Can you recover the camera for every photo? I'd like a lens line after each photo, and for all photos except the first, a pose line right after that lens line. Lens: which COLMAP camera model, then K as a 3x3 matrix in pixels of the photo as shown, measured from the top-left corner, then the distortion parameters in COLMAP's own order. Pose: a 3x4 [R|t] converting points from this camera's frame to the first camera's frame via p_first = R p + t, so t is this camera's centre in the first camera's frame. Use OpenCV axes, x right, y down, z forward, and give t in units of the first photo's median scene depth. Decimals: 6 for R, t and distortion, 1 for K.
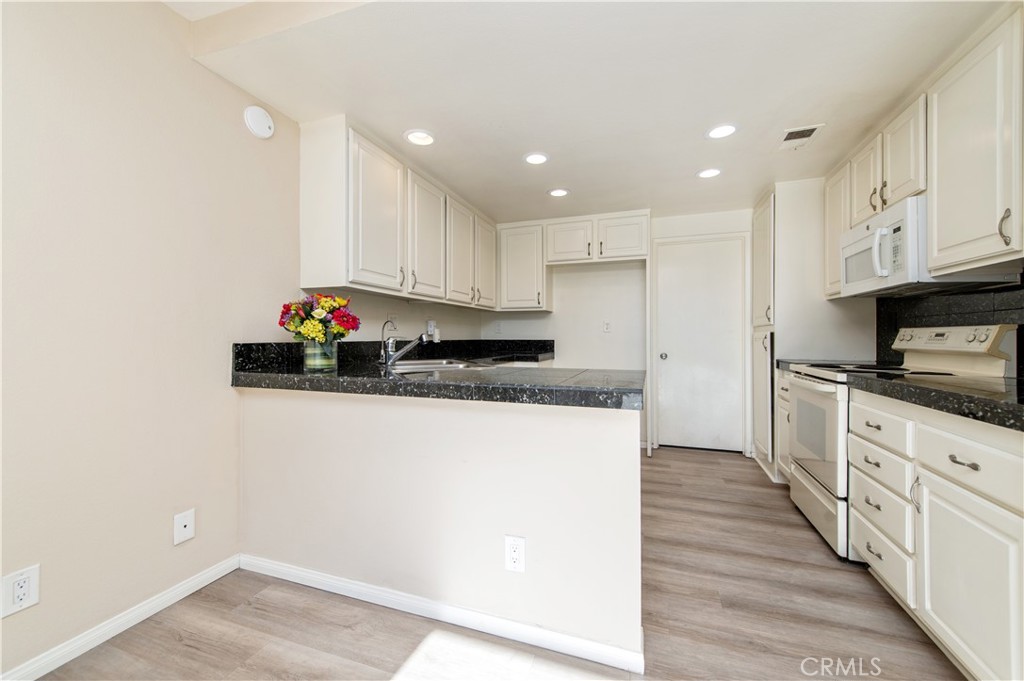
lens RADIAL K [[401.7, 0, 512.9], [0, 401.7, 336.9], [0, 0, 1]] dist [0.016454, -0.002916]
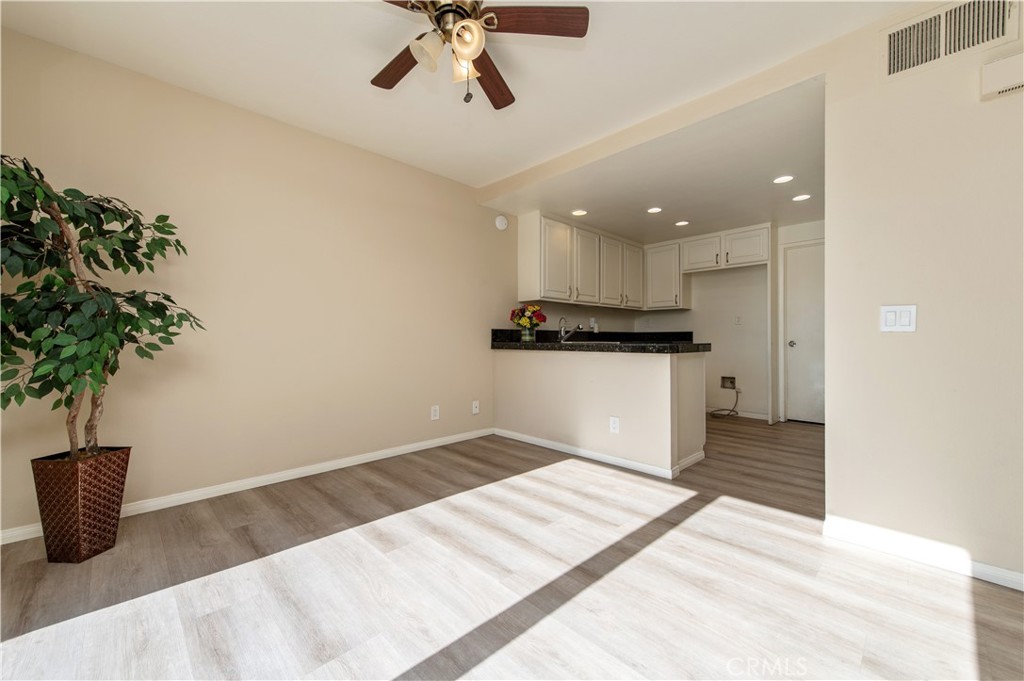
lens RADIAL K [[401.7, 0, 514.7], [0, 401.7, 339.0], [0, 0, 1]] dist [0.016454, -0.002916]
pose [[0.897911, -0.002654, -0.440170, 0.291170], [0.001928, 0.999996, -0.002096, 0.059718], [0.440174, 0.001033, 0.897912, -0.699670]]
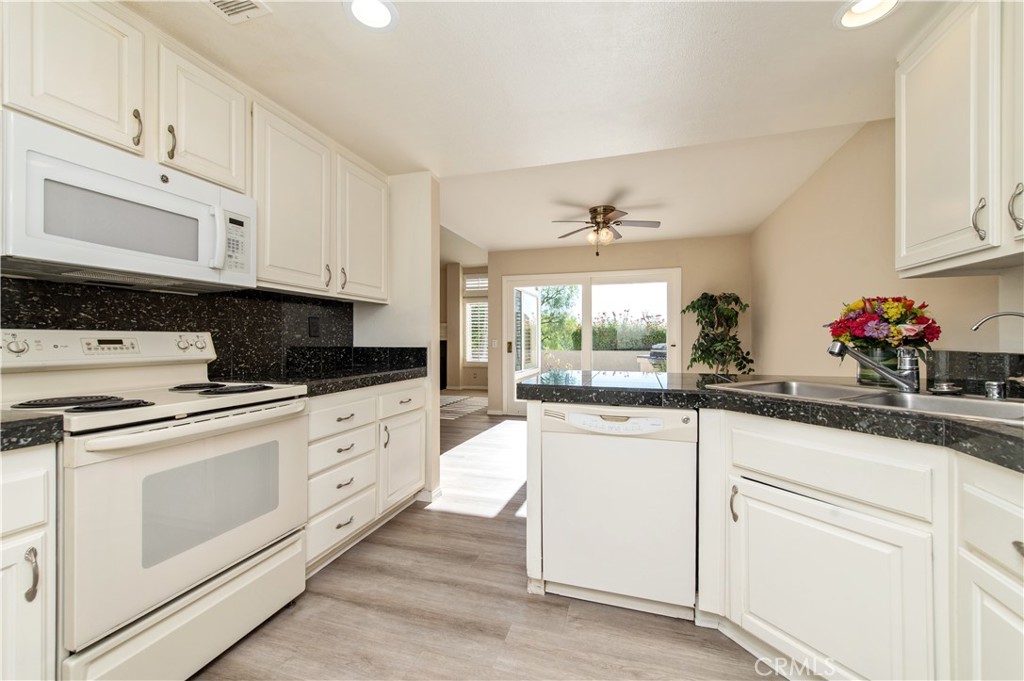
lens RADIAL K [[401.7, 0, 515.5], [0, 401.7, 338.6], [0, 0, 1]] dist [0.016454, -0.002916]
pose [[-0.999283, -0.000306, -0.037852, 0.318362], [-0.000269, 1.000000, -0.000962, -0.009134], [0.037852, -0.000951, -0.999283, 1.610516]]
